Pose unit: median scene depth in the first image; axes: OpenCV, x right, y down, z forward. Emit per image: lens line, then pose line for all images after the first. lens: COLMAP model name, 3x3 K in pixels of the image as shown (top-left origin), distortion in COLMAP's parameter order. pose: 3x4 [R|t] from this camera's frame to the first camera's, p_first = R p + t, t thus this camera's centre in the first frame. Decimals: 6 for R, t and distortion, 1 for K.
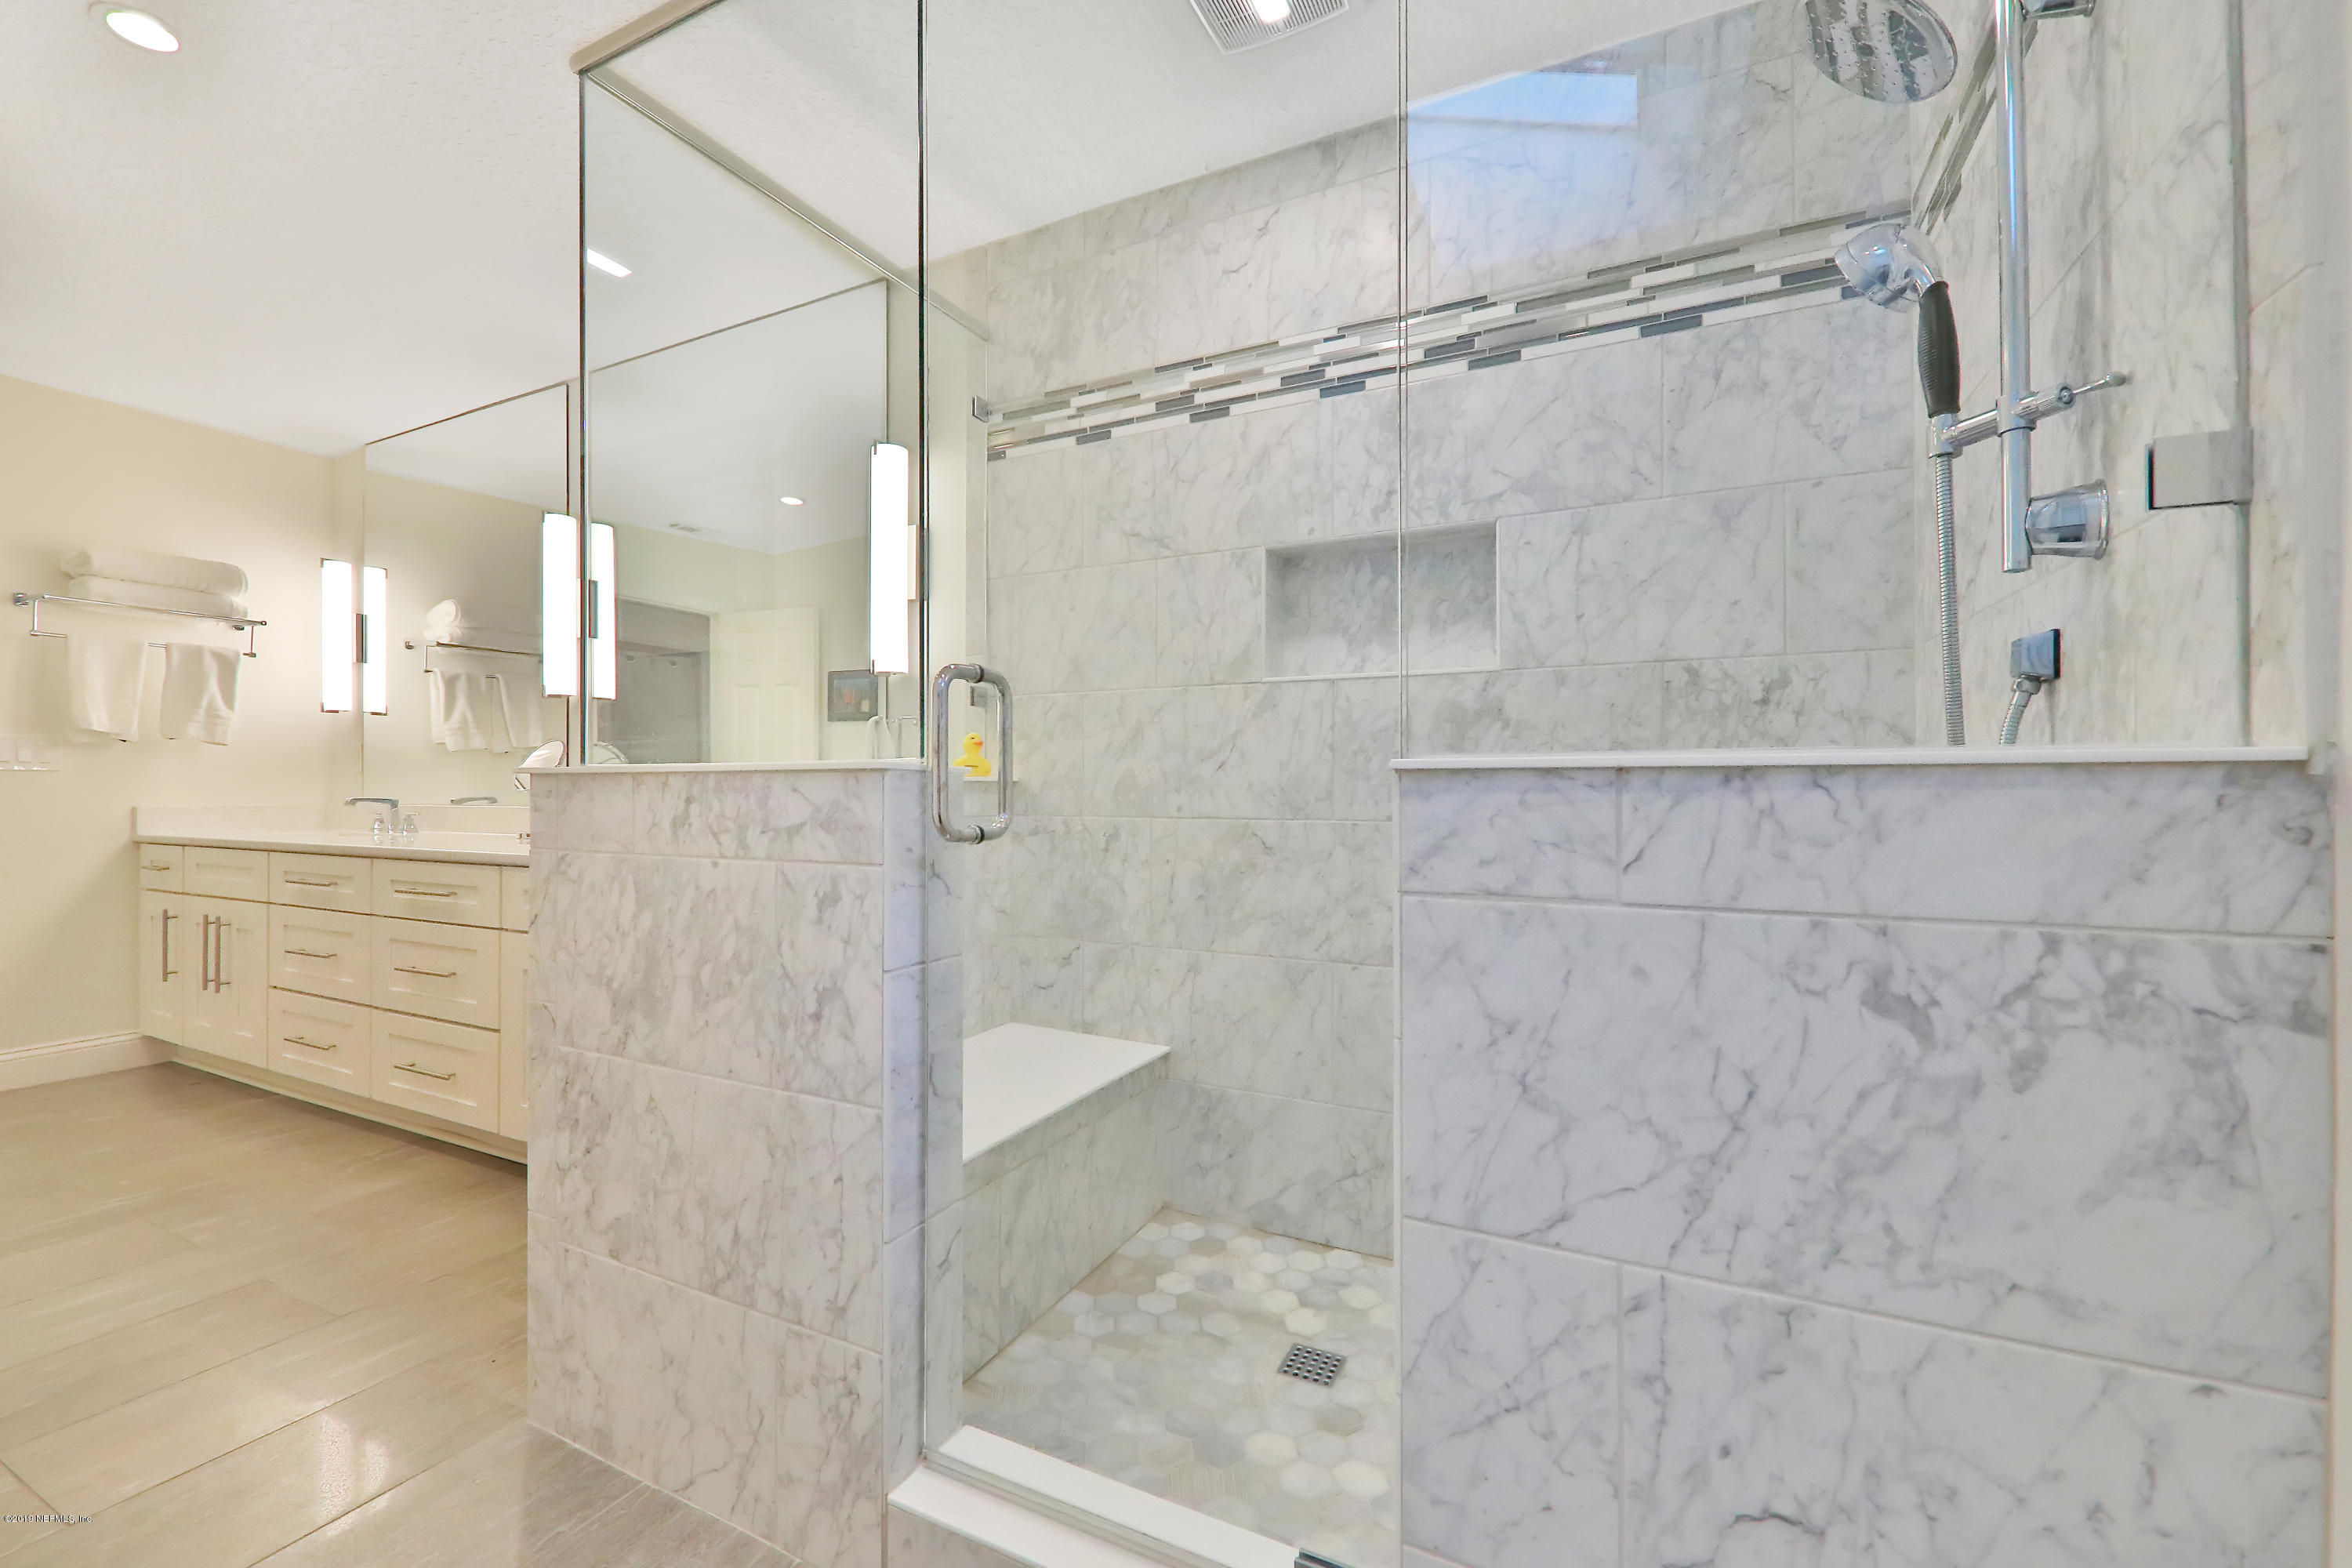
lens RADIAL K [[905.3, 0, 1208.4], [0, 905.3, 777.1], [0, 0, 1]] dist [0.001253, -0.004194]
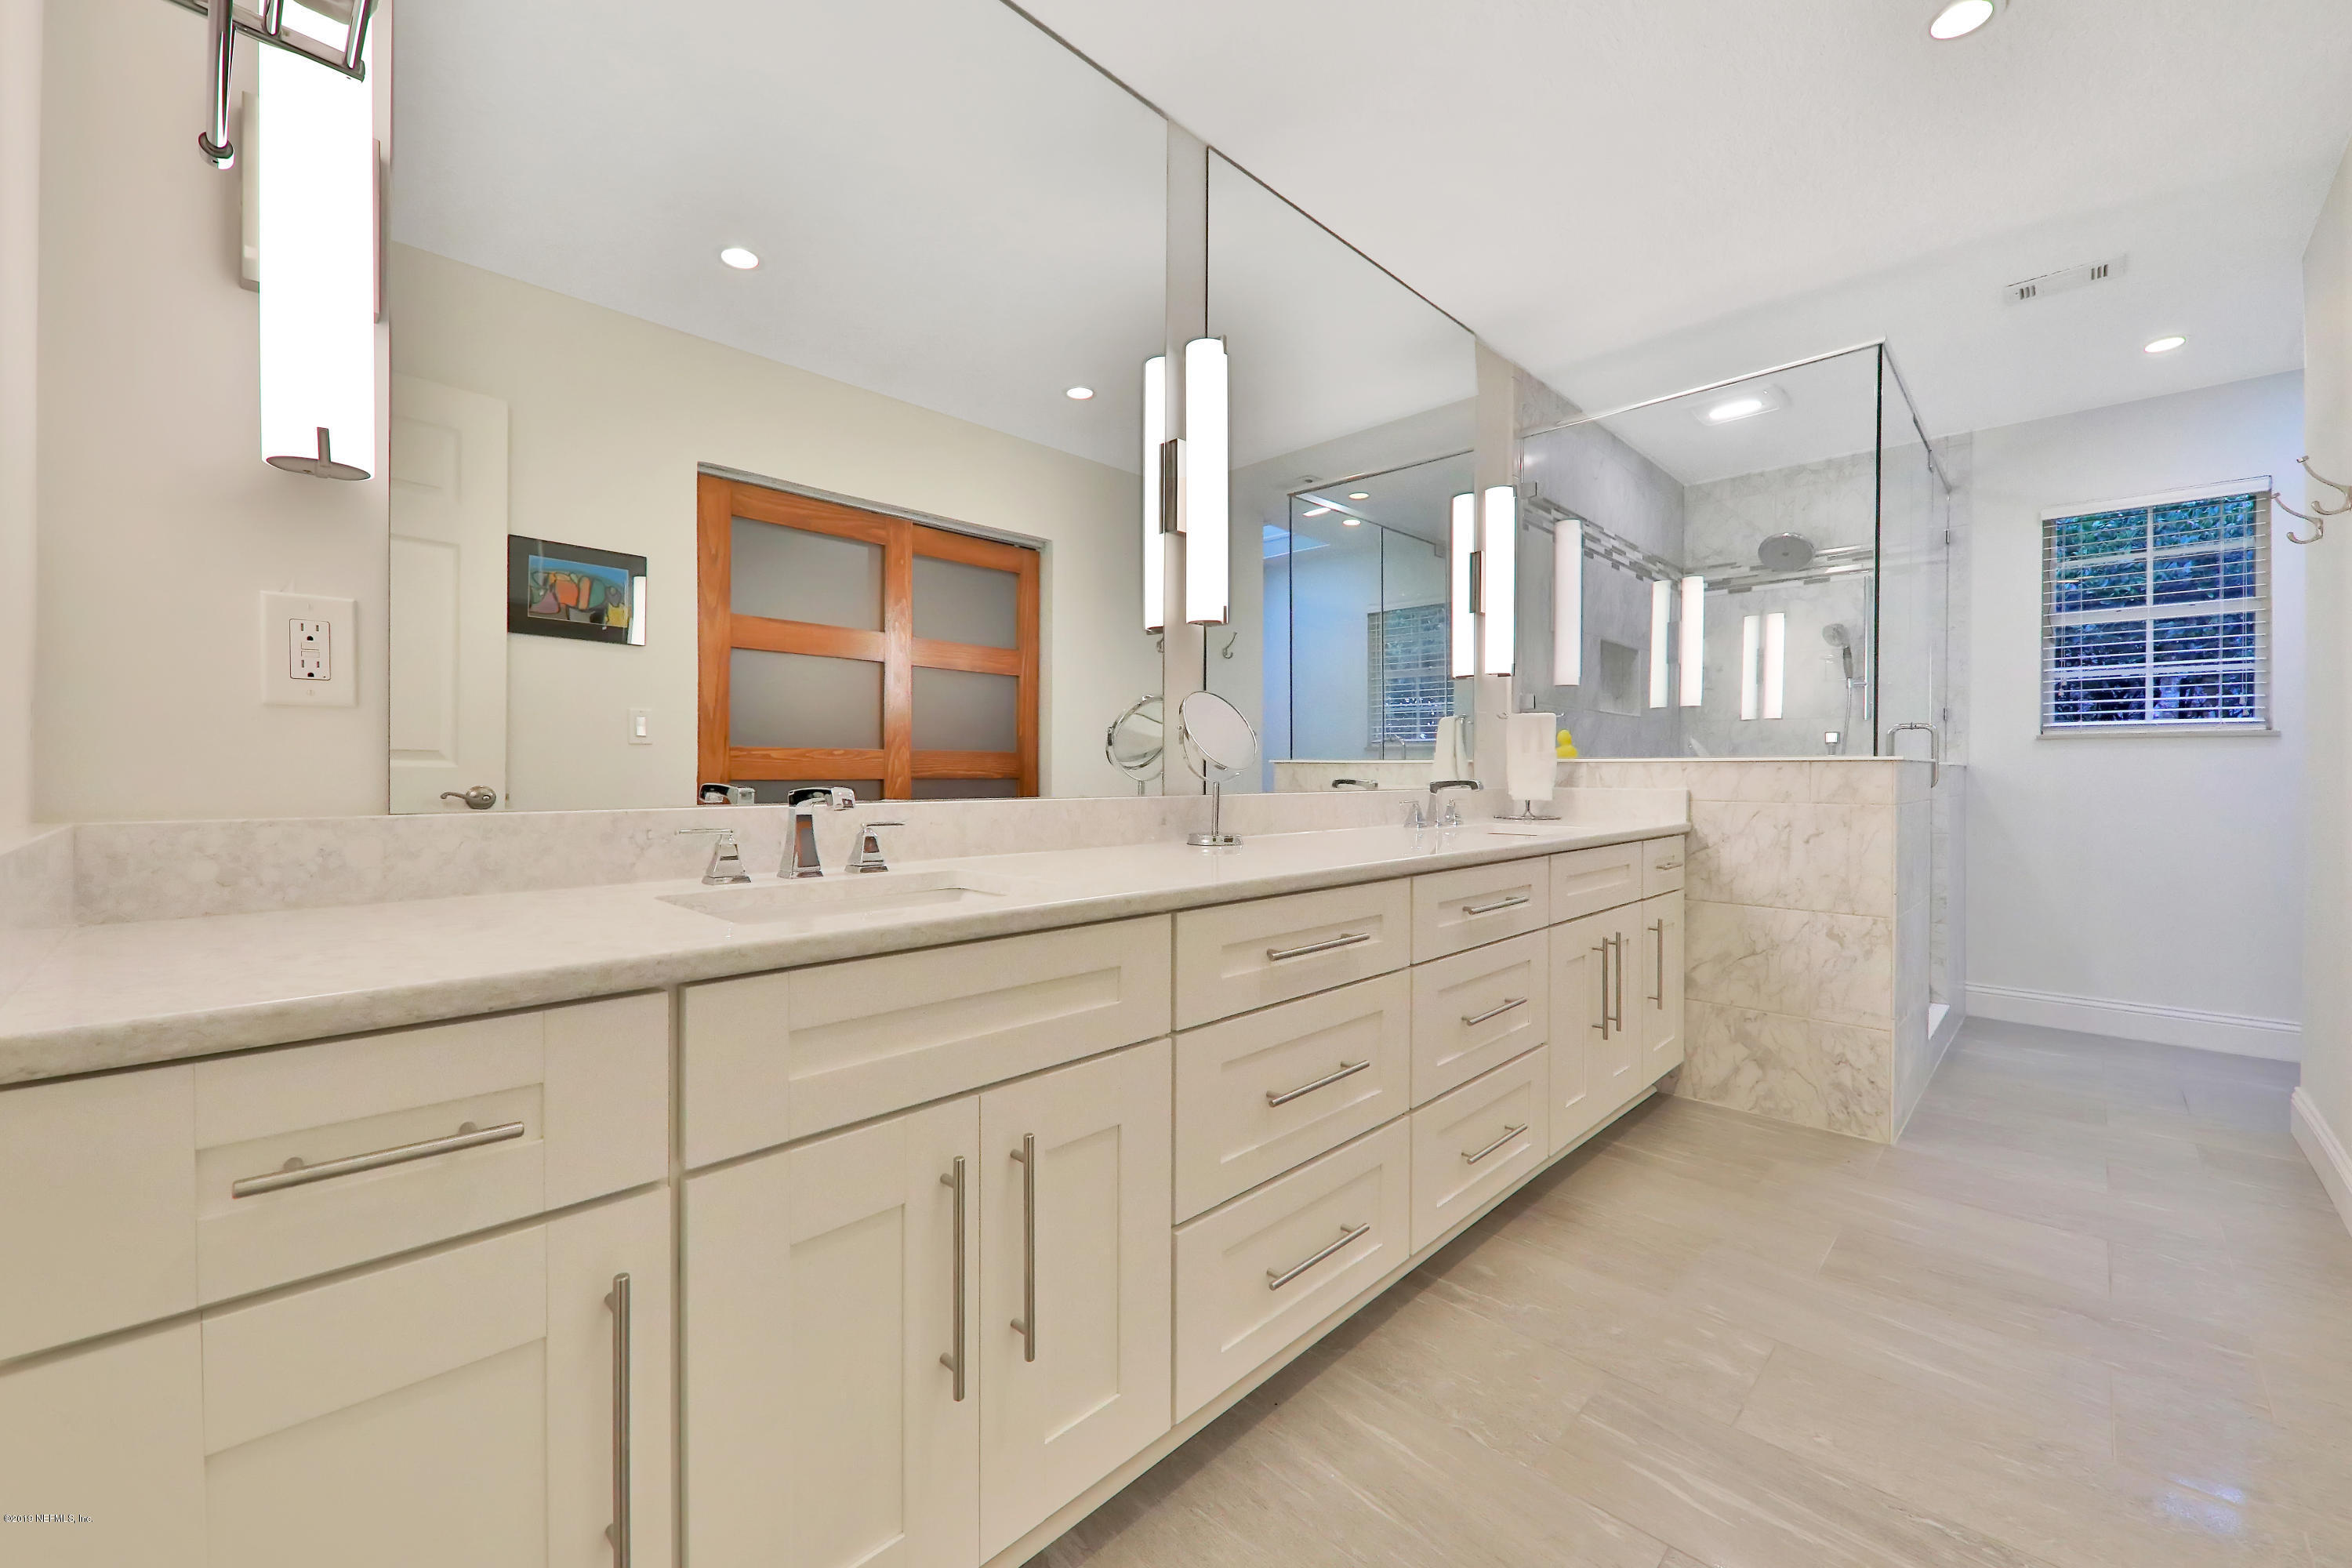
lens RADIAL K [[927.3, 0, 1169.0], [0, 927.3, 756.6], [0, 0, 1]] dist [0.004285, 0.000110]
pose [[0.351592, 0.008784, 0.936112, -1.320152], [-0.016168, 0.999864, -0.003310, 0.009028], [-0.936014, -0.013972, 0.351686, 0.771472]]
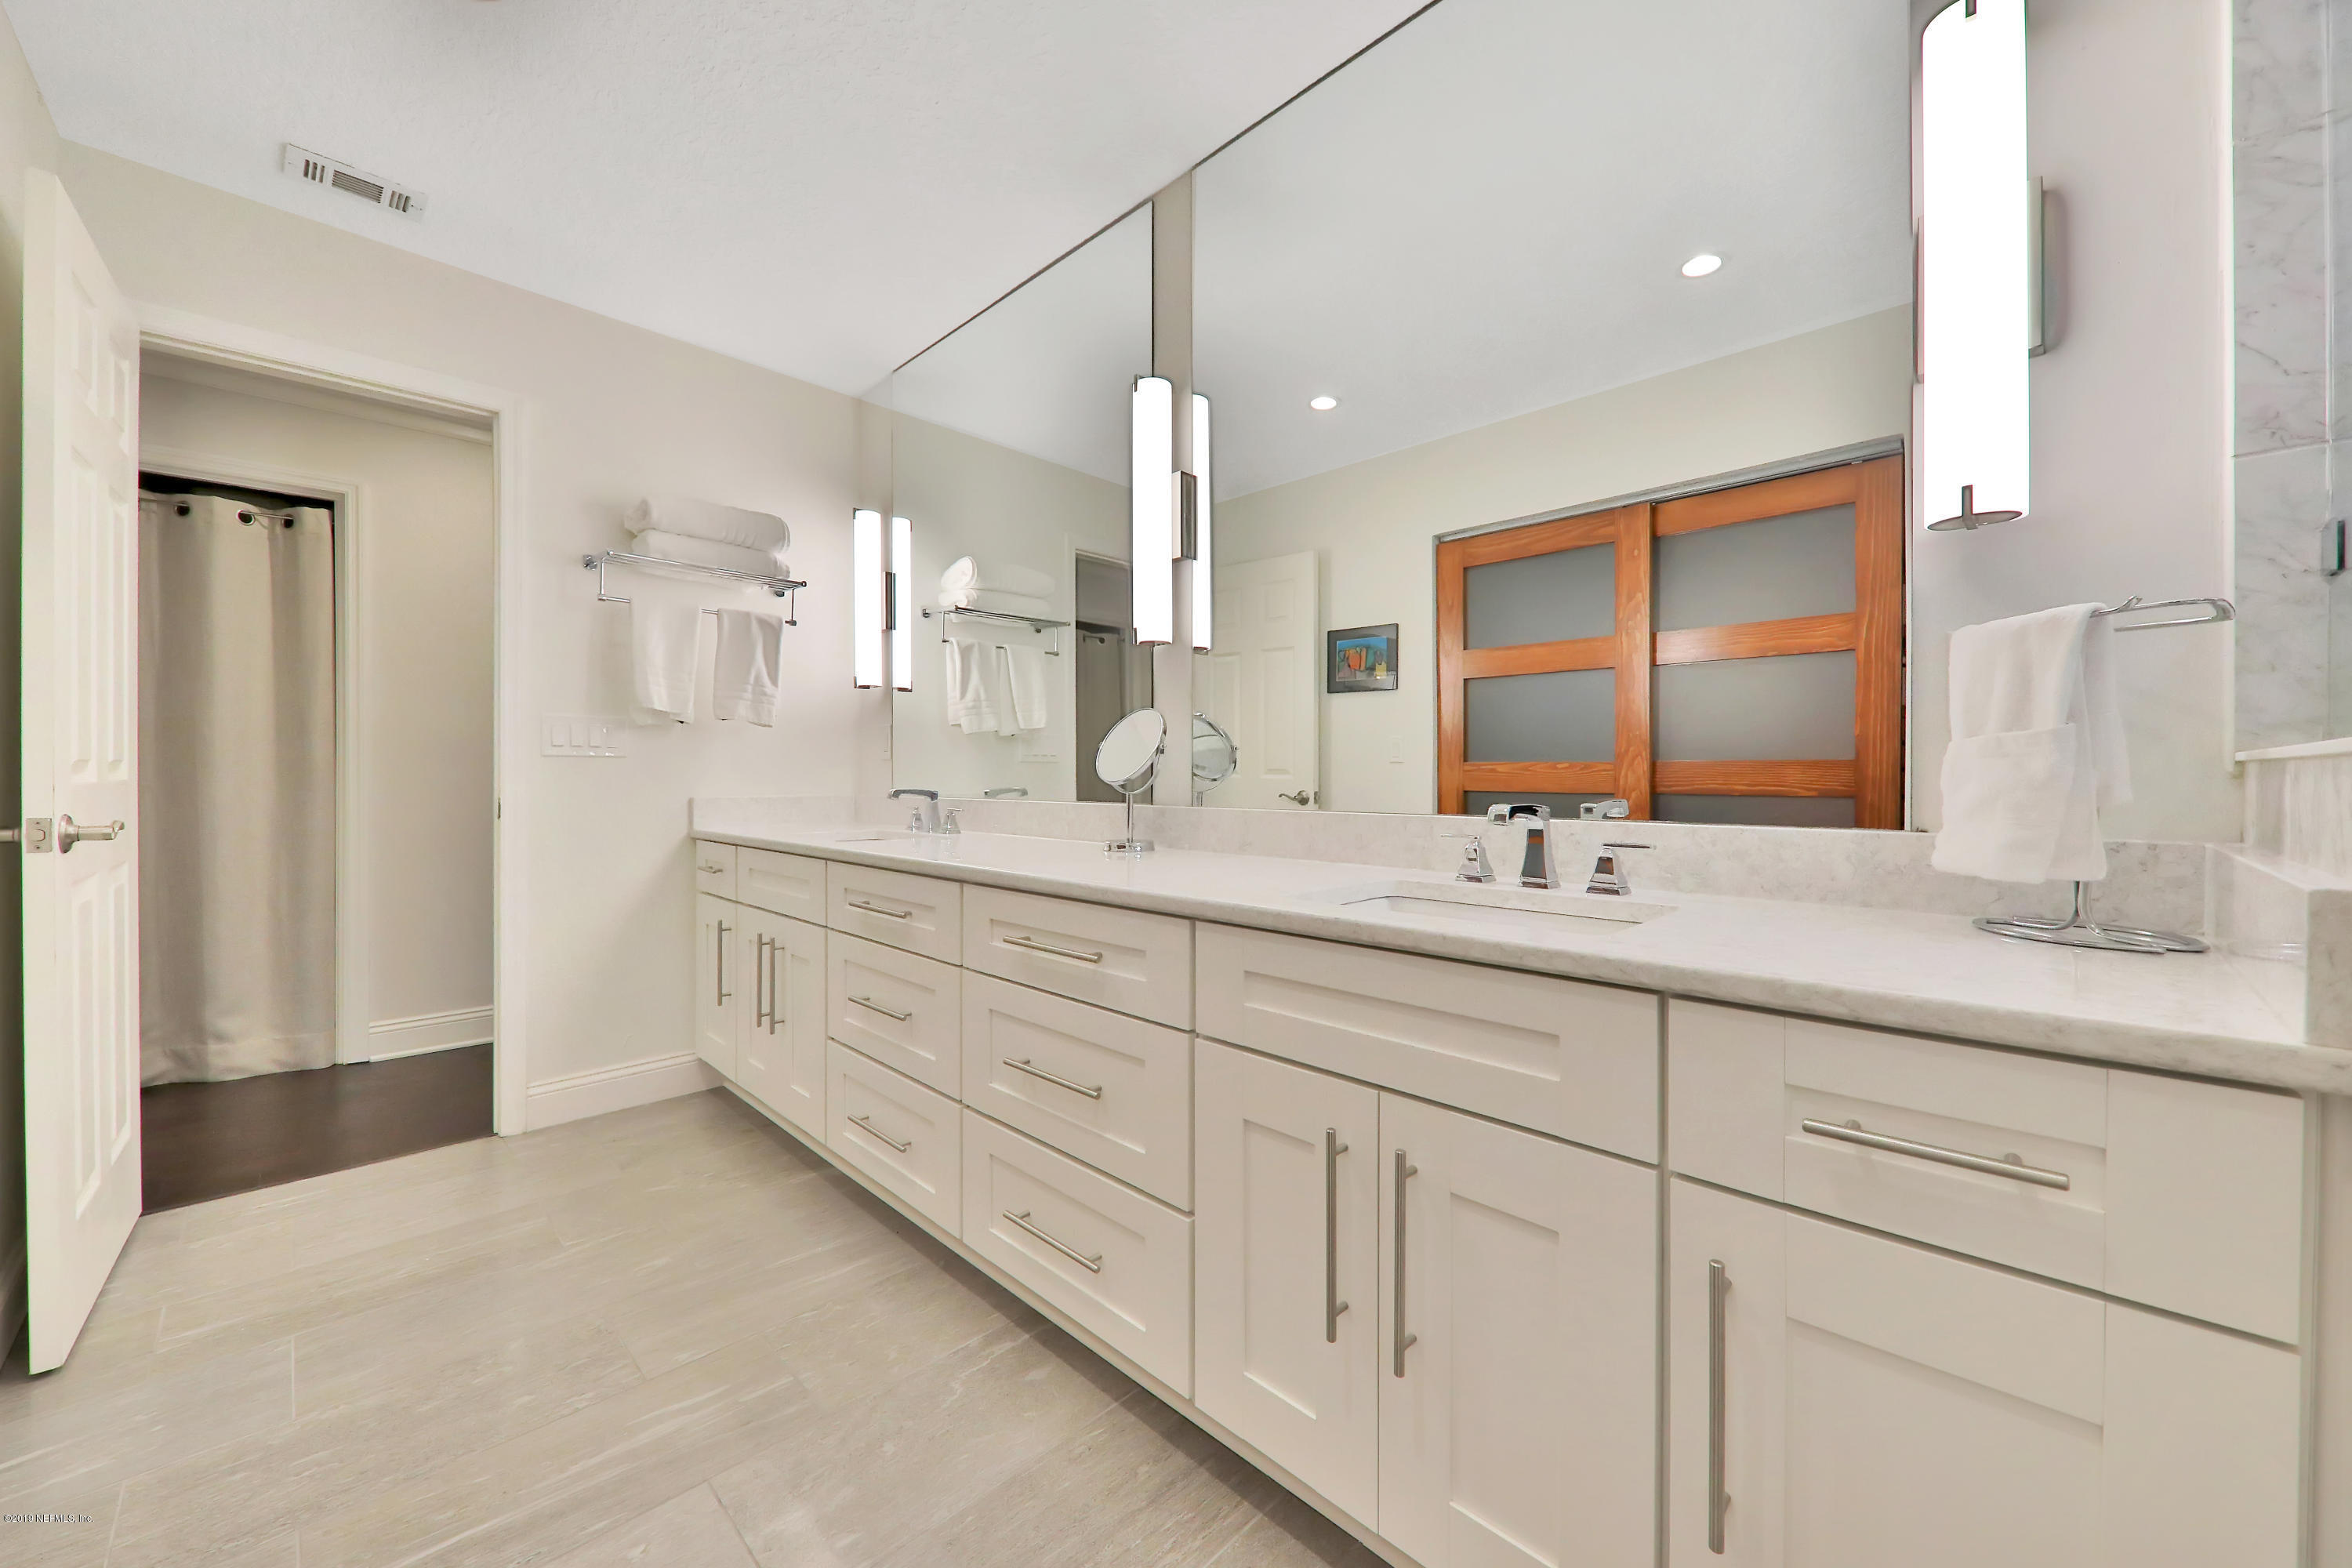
lens RADIAL K [[876.1, 0, 1180.7], [0, 876.1, 767.0], [0, 0, 1]] dist [0.002587, -0.000035]
pose [[0.935711, -0.003884, -0.352745, -0.449918], [0.005370, 0.999980, 0.003233, 0.002349], [0.352726, -0.004919, 0.935714, 0.371309]]
